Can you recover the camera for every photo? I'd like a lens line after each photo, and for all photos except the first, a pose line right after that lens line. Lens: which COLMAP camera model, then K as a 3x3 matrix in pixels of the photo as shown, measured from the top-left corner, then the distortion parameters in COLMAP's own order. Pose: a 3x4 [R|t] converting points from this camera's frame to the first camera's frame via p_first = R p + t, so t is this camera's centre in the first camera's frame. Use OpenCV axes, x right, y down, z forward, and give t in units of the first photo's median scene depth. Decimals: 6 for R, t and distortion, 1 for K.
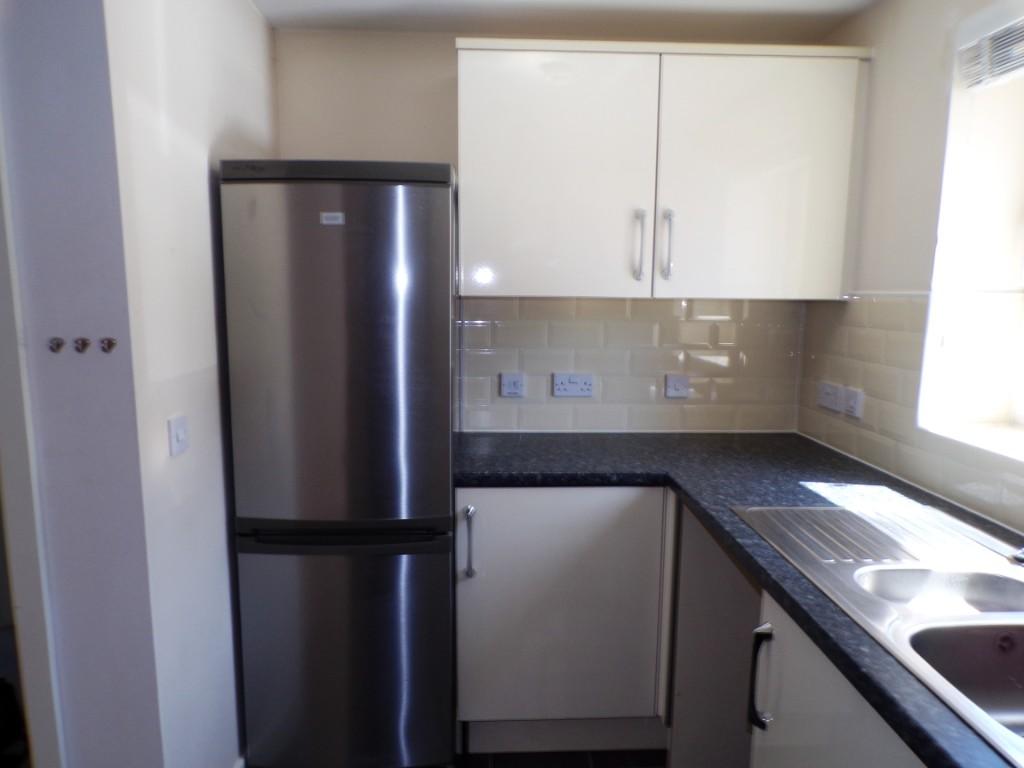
lens RADIAL K [[704.5, 0, 493.6], [0, 704.5, 390.8], [0, 0, 1]] dist [-0.031194, 0.003540]
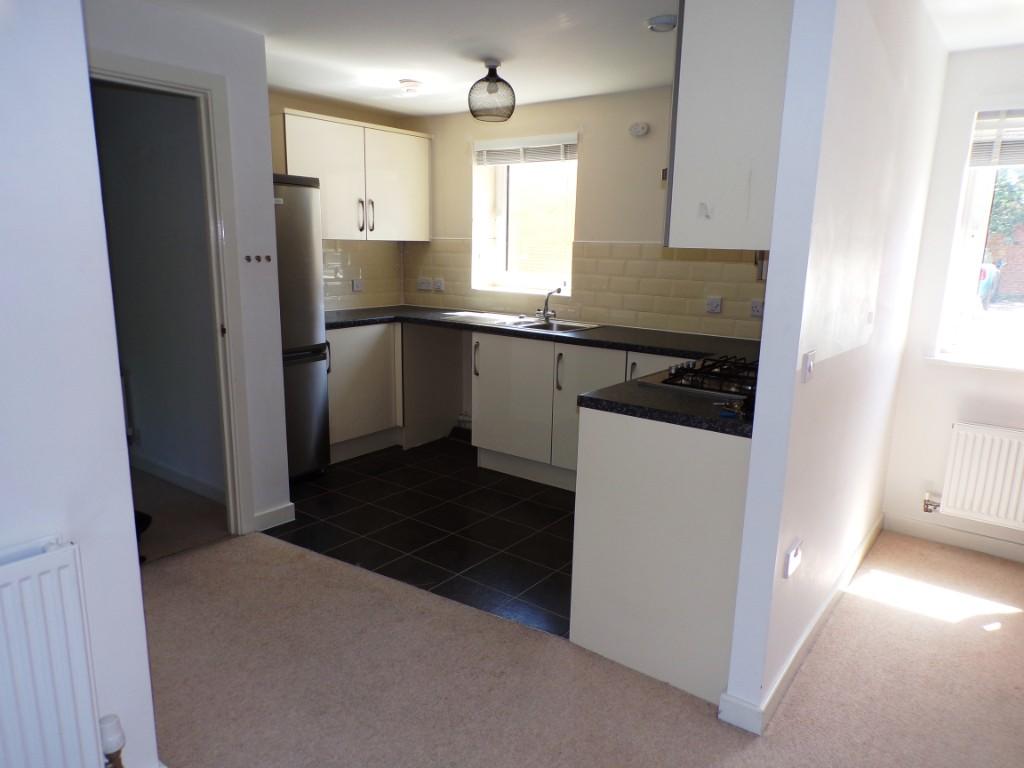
lens RADIAL K [[696.4, 0, 509.9], [0, 696.4, 388.2], [0, 0, 1]] dist [-0.028785, 0.033179]
pose [[0.631160, -0.156655, 0.759669, -1.237920], [0.102361, 0.987649, 0.118624, 0.113102], [-0.768869, 0.002890, 0.639400, -0.733212]]
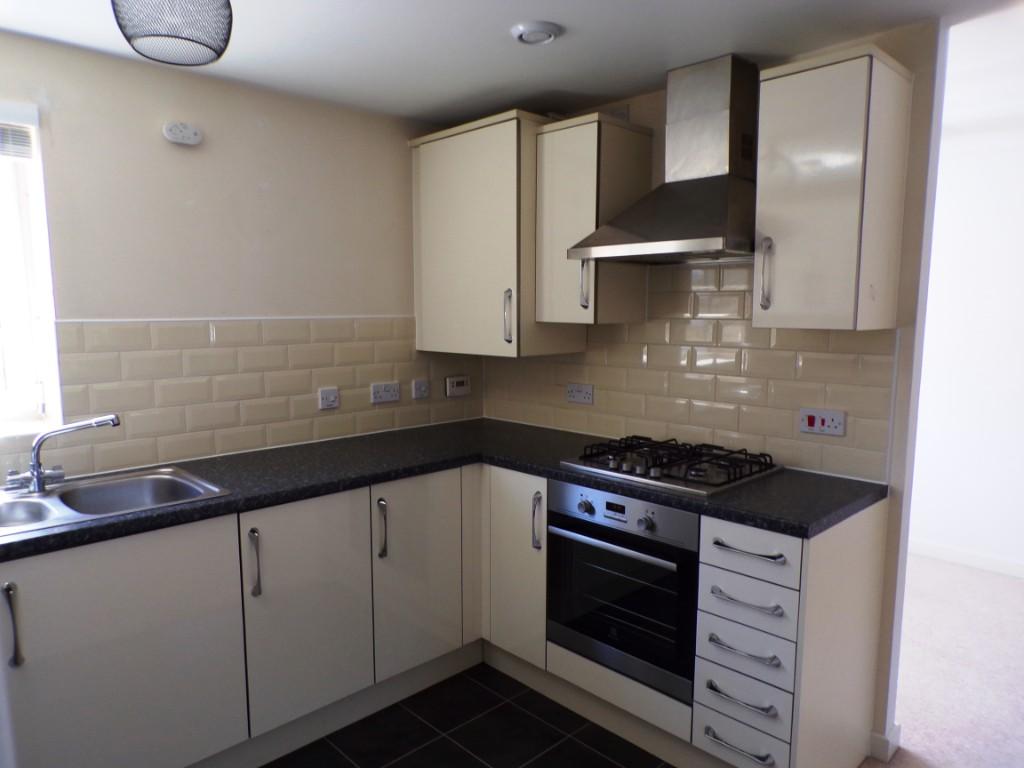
lens RADIAL K [[696.4, 0, 509.9], [0, 696.4, 388.2], [0, 0, 1]] dist [-0.028785, 0.033179]
pose [[-0.673683, -0.097447, 0.732567, -0.691935], [0.106544, 0.968106, 0.226759, -0.124703], [-0.731300, 0.230814, -0.641814, 0.656037]]
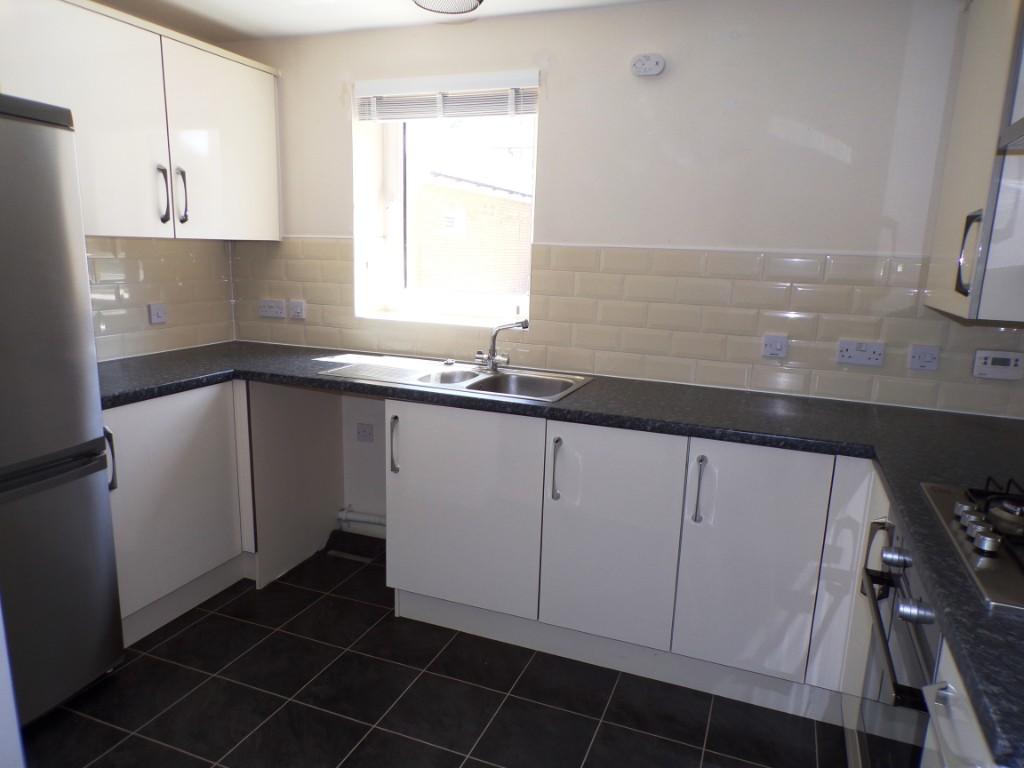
lens RADIAL K [[696.4, 0, 509.9], [0, 696.4, 388.2], [0, 0, 1]] dist [-0.028785, 0.033179]
pose [[0.397524, -0.179436, 0.899876, -0.715241], [0.110818, 0.982903, 0.147038, 0.014201], [-0.910876, 0.041271, 0.410612, -0.034316]]
